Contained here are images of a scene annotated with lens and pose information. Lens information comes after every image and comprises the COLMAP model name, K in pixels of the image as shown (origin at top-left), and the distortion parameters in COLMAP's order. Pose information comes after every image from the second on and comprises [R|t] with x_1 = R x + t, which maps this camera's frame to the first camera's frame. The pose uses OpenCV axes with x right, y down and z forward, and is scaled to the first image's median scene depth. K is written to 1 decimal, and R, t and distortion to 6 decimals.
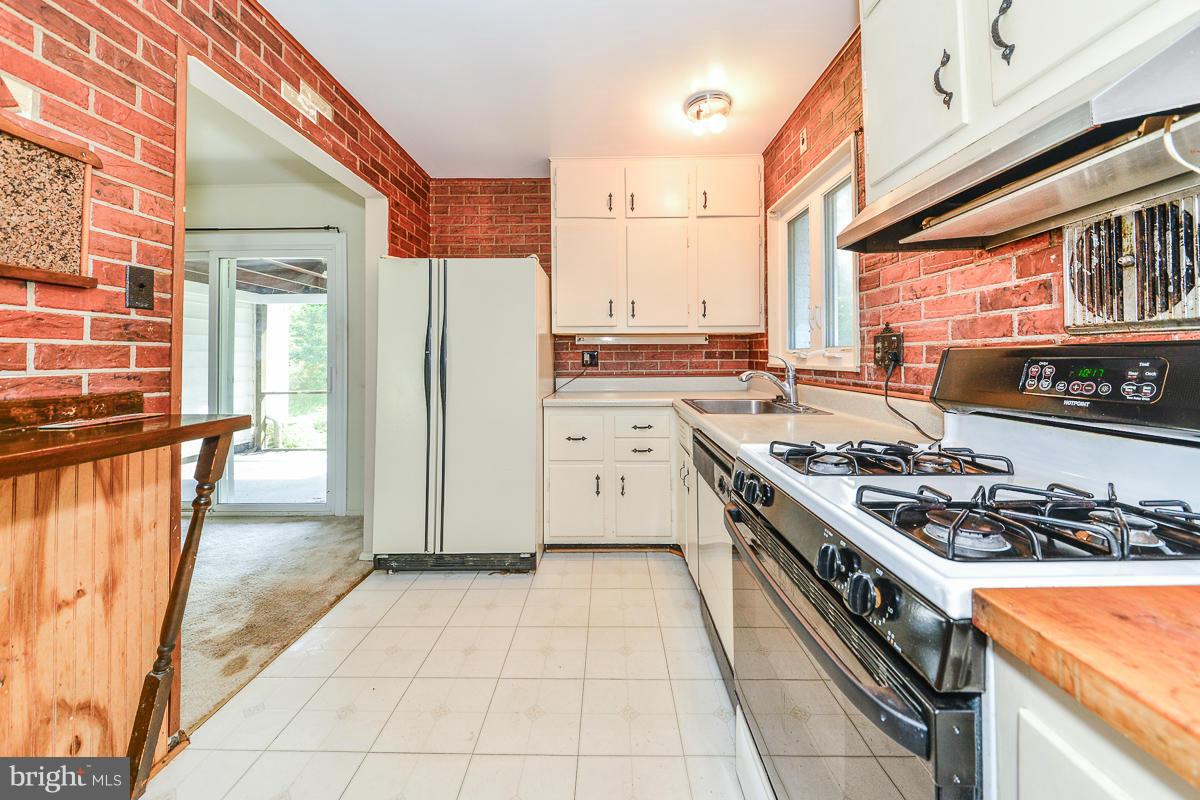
lens RADIAL K [[433.5, 0, 551.4], [0, 433.5, 353.9], [0, 0, 1]] dist [0.008015, -0.001927]
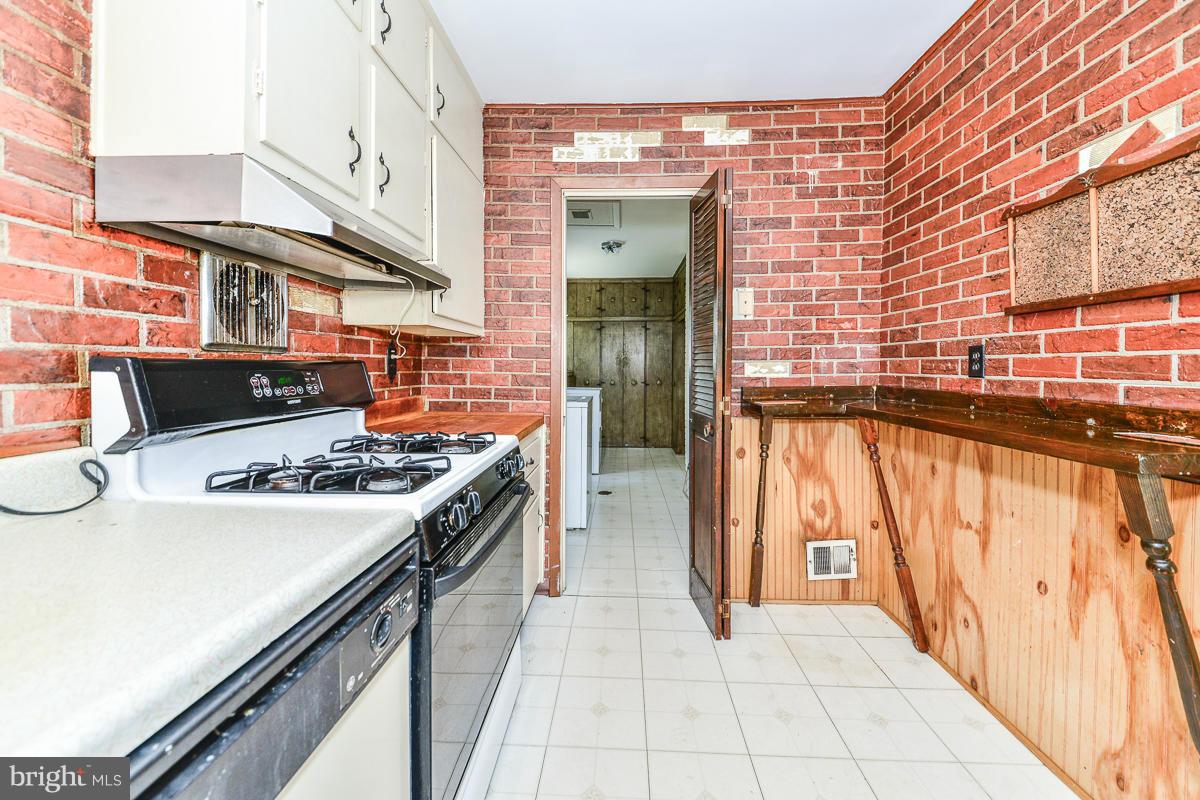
lens RADIAL K [[433.5, 0, 604.1], [0, 433.5, 384.0], [0, 0, 1]] dist [0.008015, -0.001927]
pose [[-0.996201, 0.005378, -0.086920, 0.241498], [0.002577, 0.999475, 0.032305, 0.008550], [0.087048, 0.031959, -0.995691, 1.969366]]
